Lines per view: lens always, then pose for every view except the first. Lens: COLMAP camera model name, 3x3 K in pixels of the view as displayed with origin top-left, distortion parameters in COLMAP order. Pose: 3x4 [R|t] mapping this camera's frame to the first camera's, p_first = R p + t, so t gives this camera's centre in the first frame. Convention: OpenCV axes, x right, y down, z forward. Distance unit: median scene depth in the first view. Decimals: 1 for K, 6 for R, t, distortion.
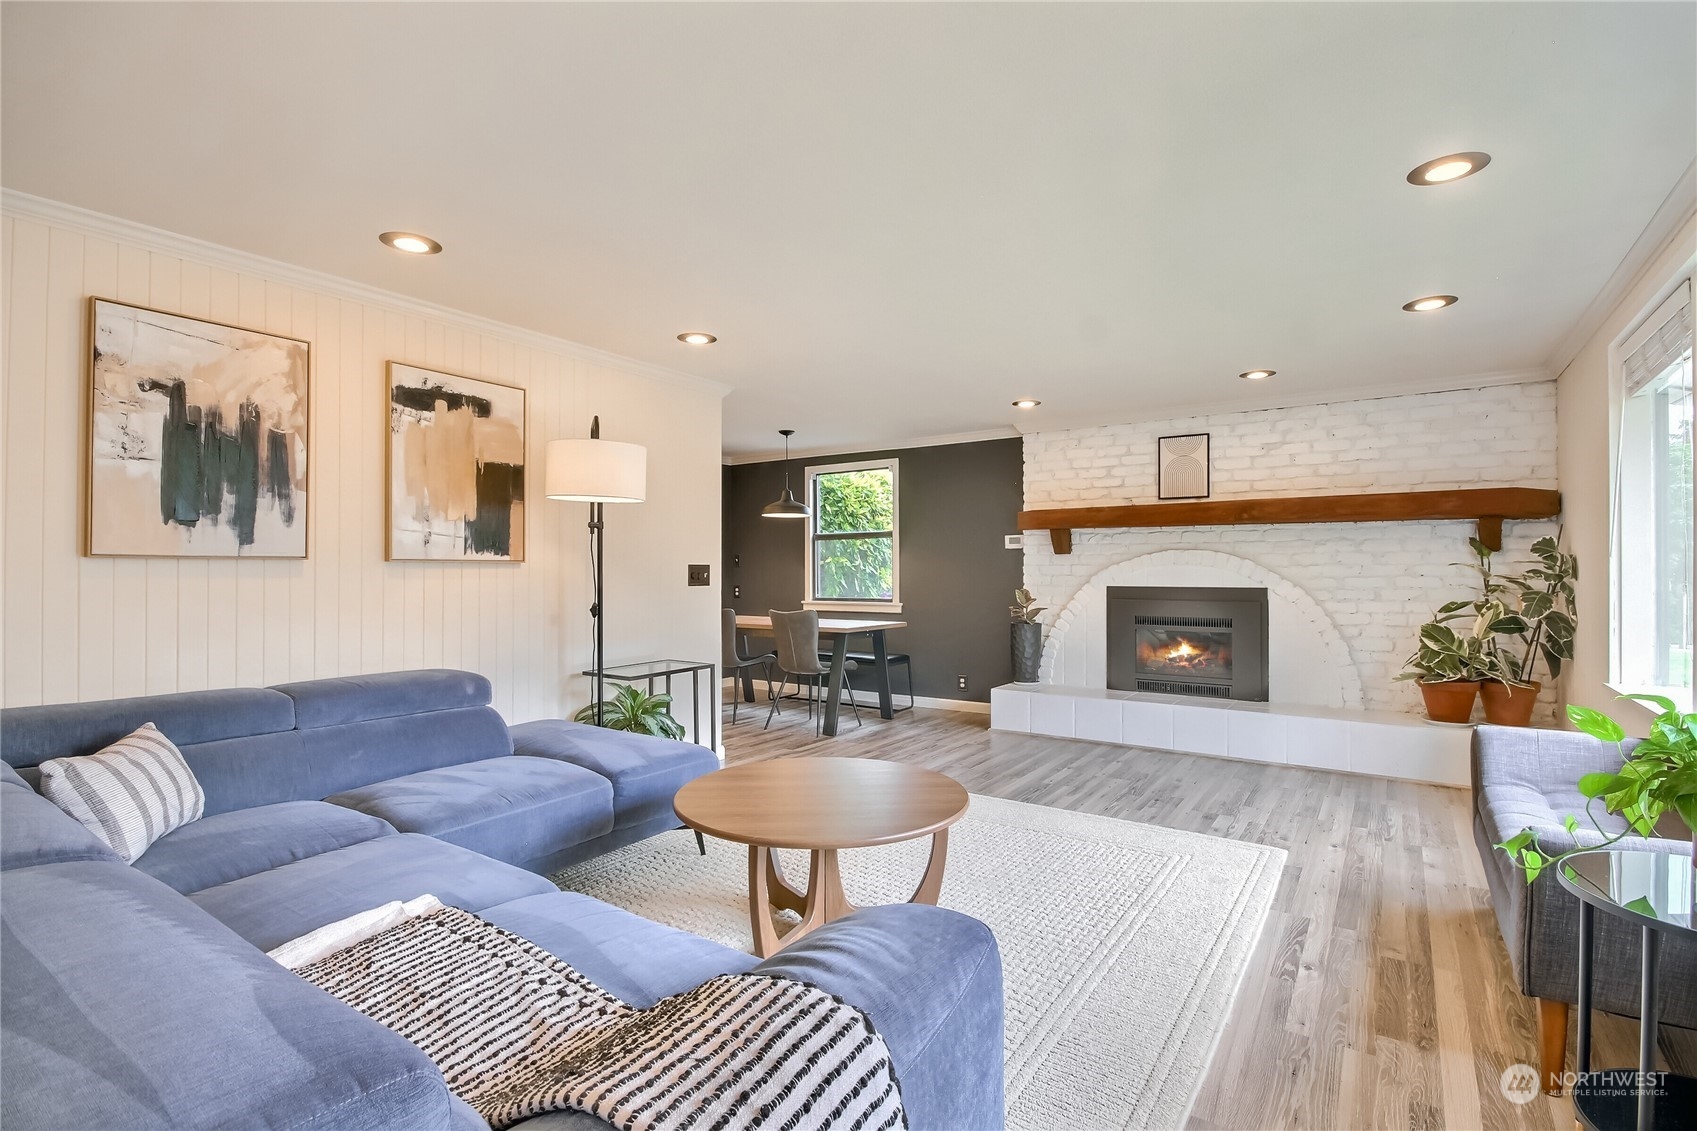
lens RADIAL K [[786.4, 0, 848.5], [0, 786.4, 565.5], [0, 0, 1]] dist [0.005443, -0.010201]
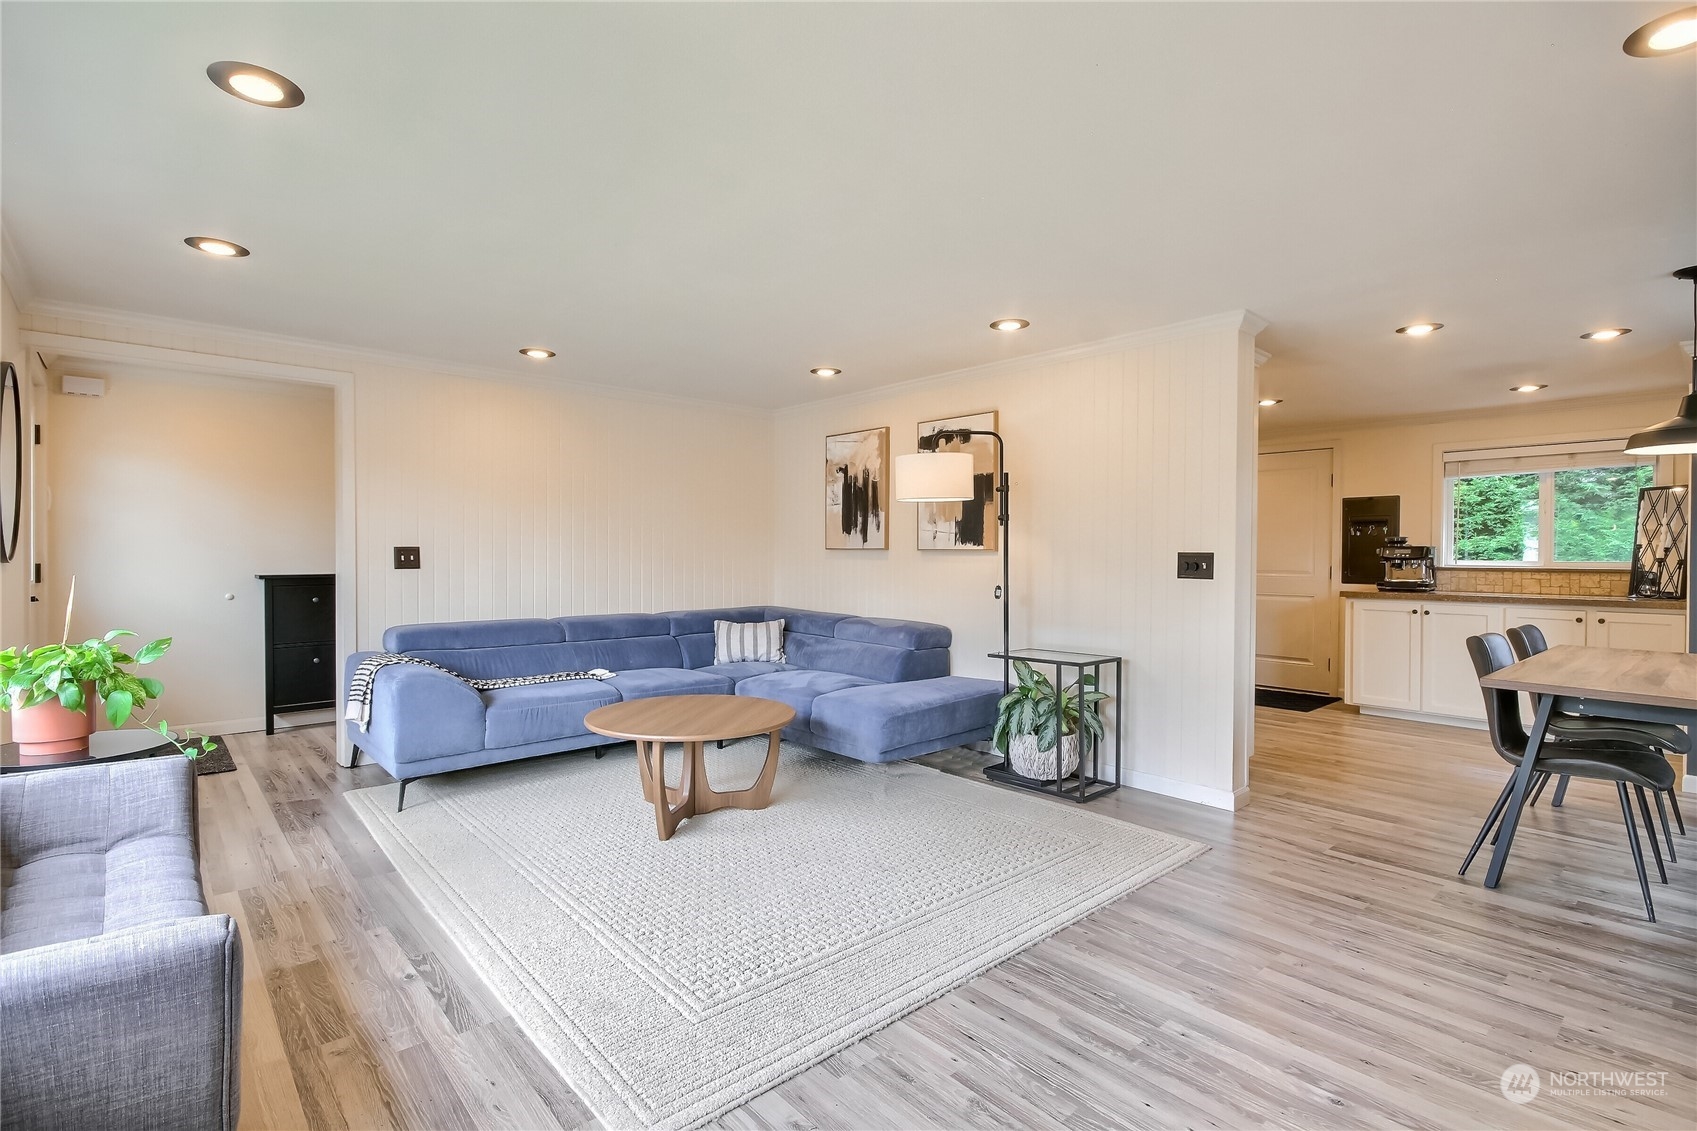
lens RADIAL K [[786.4, 0, 848.5], [0, 786.4, 565.5], [0, 0, 1]] dist [0.005443, -0.010201]
pose [[-0.228390, 0.011565, -0.973501, 1.137235], [-0.002801, 0.999917, 0.012536, 0.005610], [0.973566, 0.005590, -0.228338, 1.425910]]
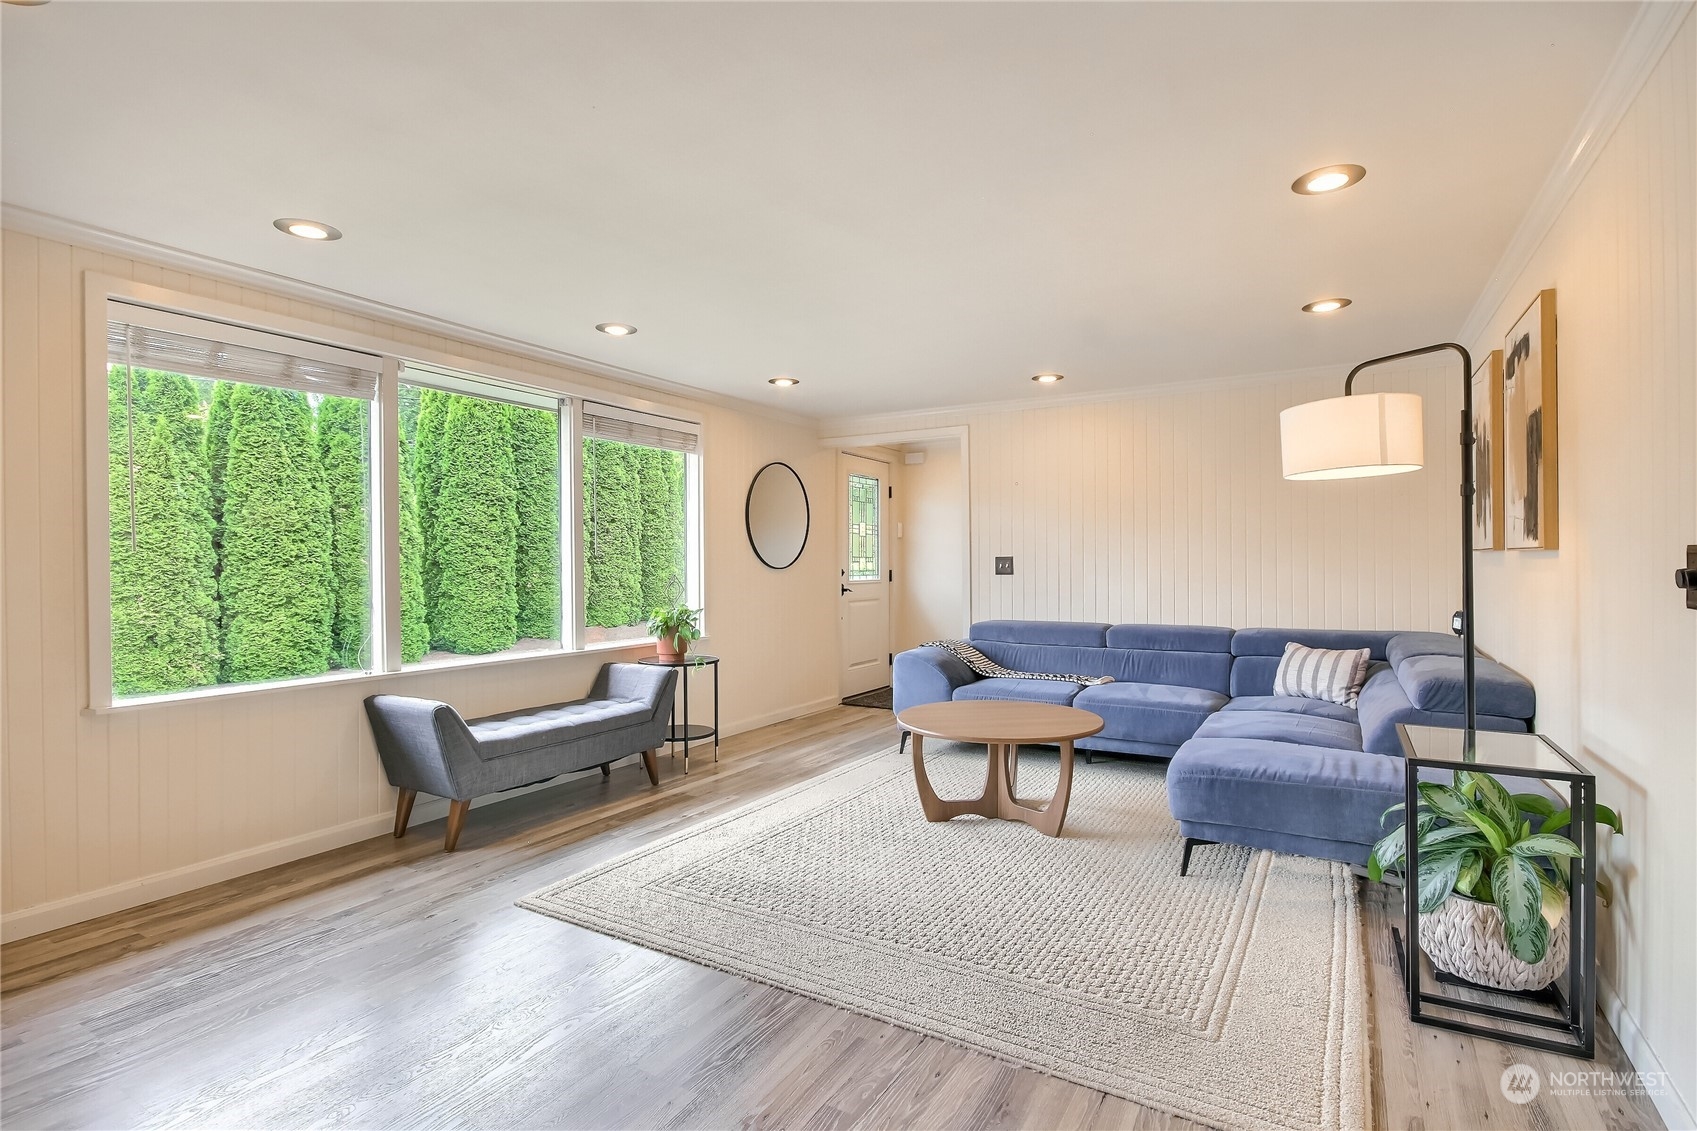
lens RADIAL K [[817.6, 0, 854.5], [0, 817.6, 566.5], [0, 0, 1]] dist [0.000237, -0.001313]
pose [[-0.996615, 0.004547, -0.082090, 0.314058], [0.004593, 0.999989, -0.000363, 0.013601], [0.082088, -0.000739, -0.996625, 2.195009]]
